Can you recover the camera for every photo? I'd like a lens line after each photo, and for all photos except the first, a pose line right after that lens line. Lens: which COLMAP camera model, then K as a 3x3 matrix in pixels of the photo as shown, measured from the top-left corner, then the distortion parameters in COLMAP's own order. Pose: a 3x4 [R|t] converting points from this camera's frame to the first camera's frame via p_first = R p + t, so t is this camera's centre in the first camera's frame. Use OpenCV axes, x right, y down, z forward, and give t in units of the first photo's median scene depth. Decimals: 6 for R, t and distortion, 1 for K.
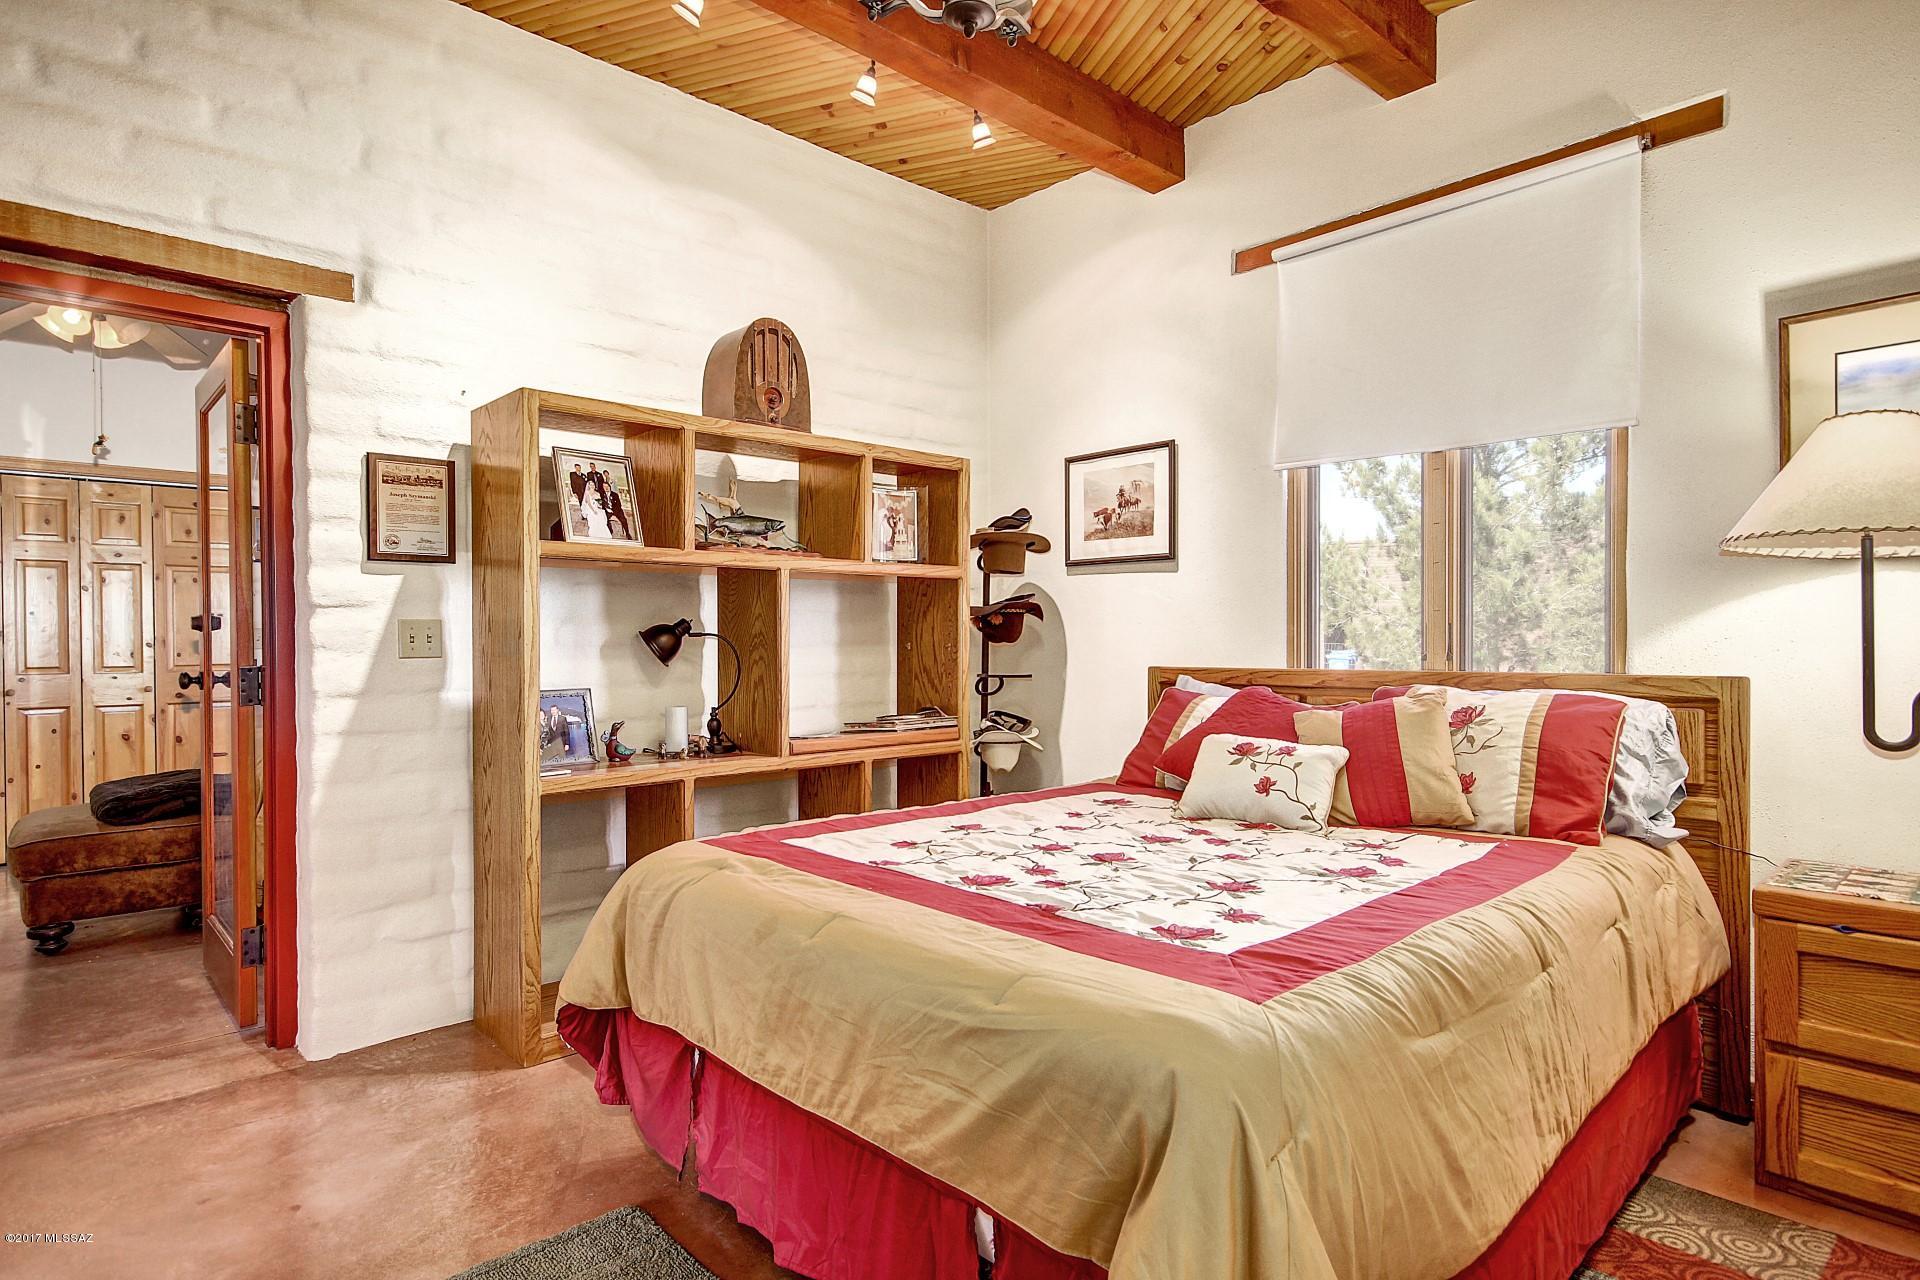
lens RADIAL K [[1026.0, 0, 965.8], [0, 1026.0, 648.8], [0, 0, 1]] dist [0.013725, 0.002542]
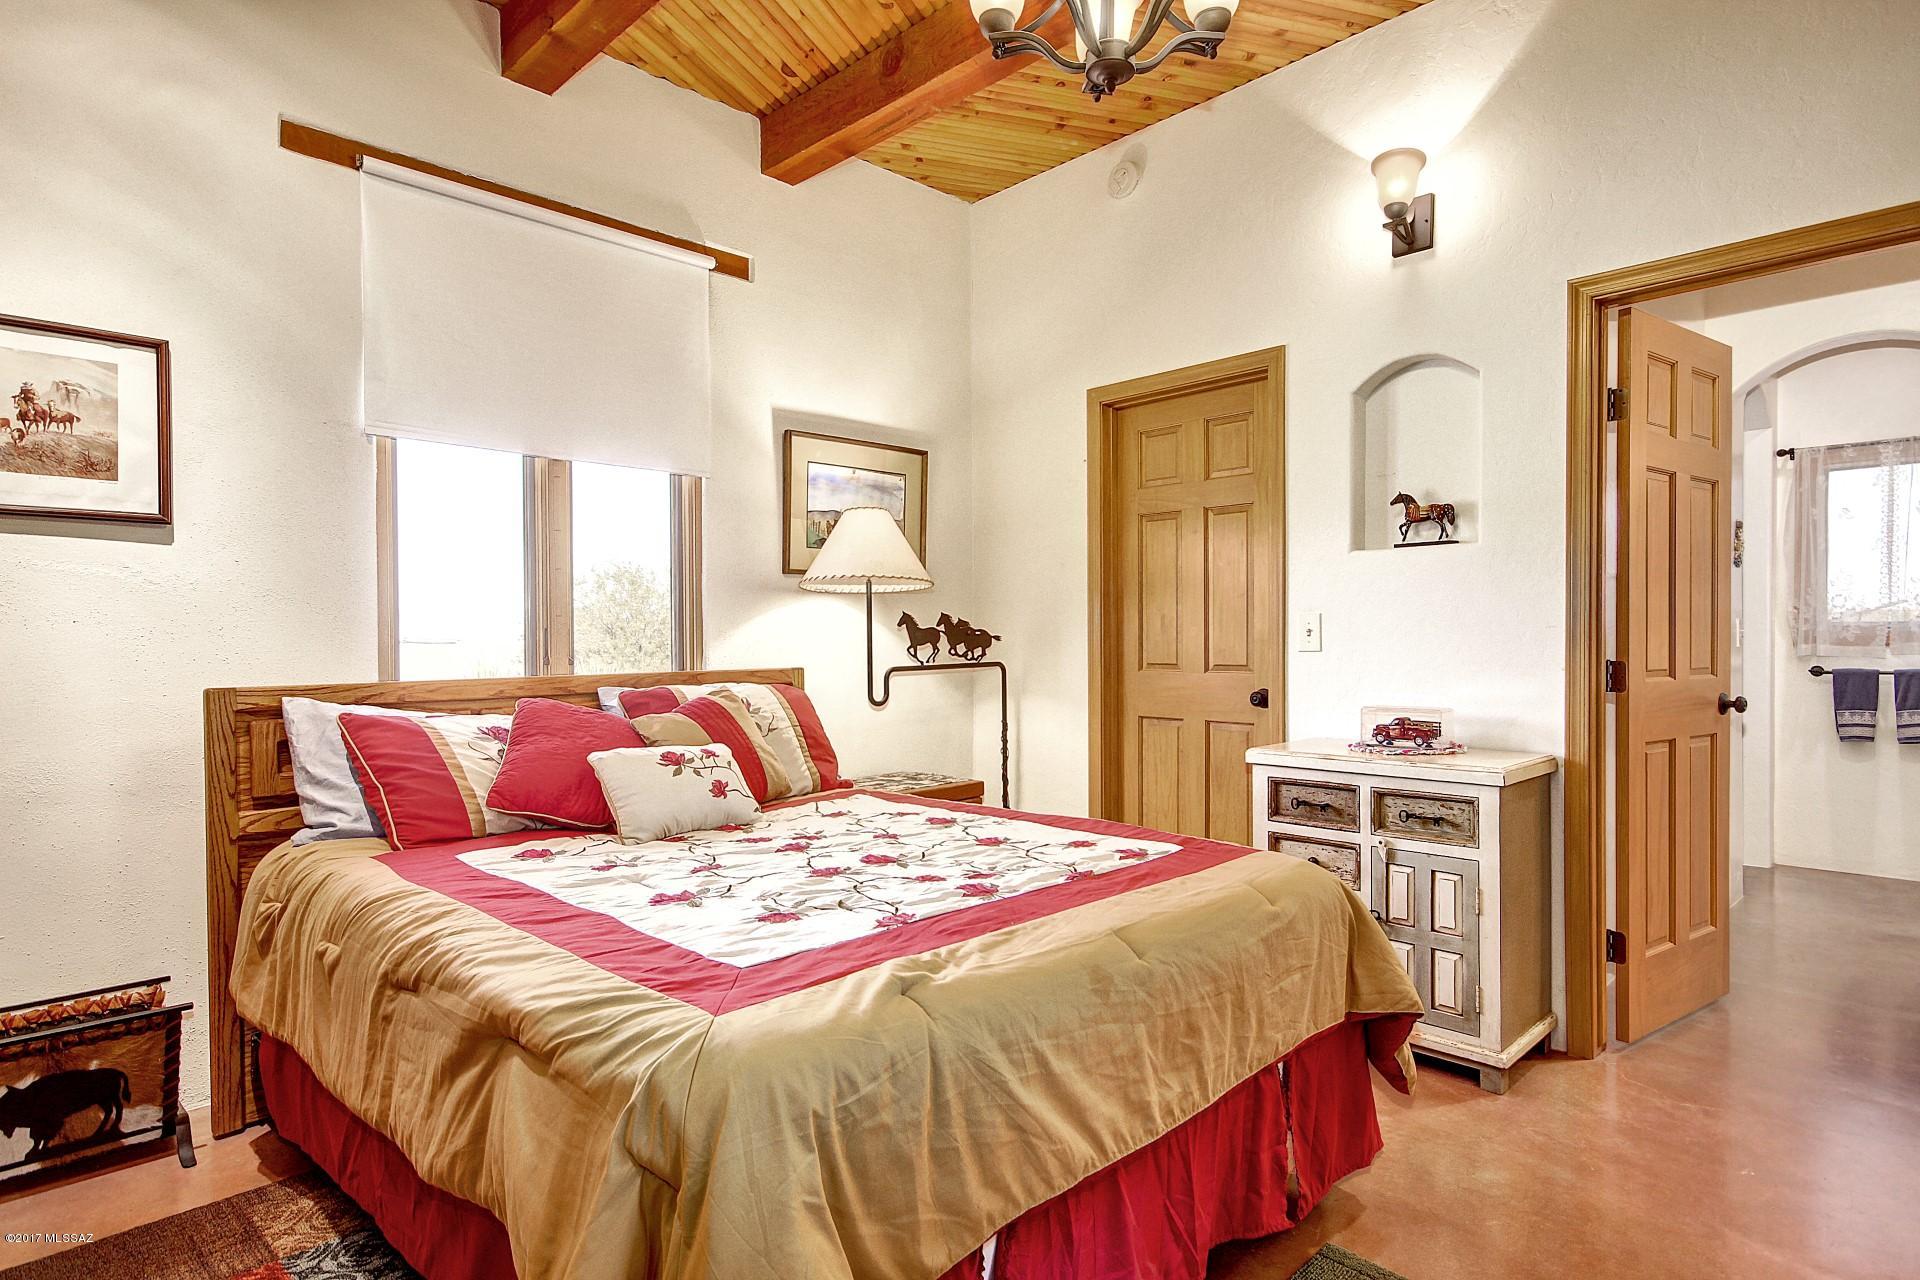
lens RADIAL K [[1026.0, 0, 972.9], [0, 1026.0, 646.0], [0, 0, 1]] dist [0.013725, 0.002542]
pose [[-0.028556, -0.001562, 0.999591, -0.547960], [0.022051, 0.999754, 0.002192, -0.001345], [-0.999349, 0.022104, -0.028514, 0.603316]]
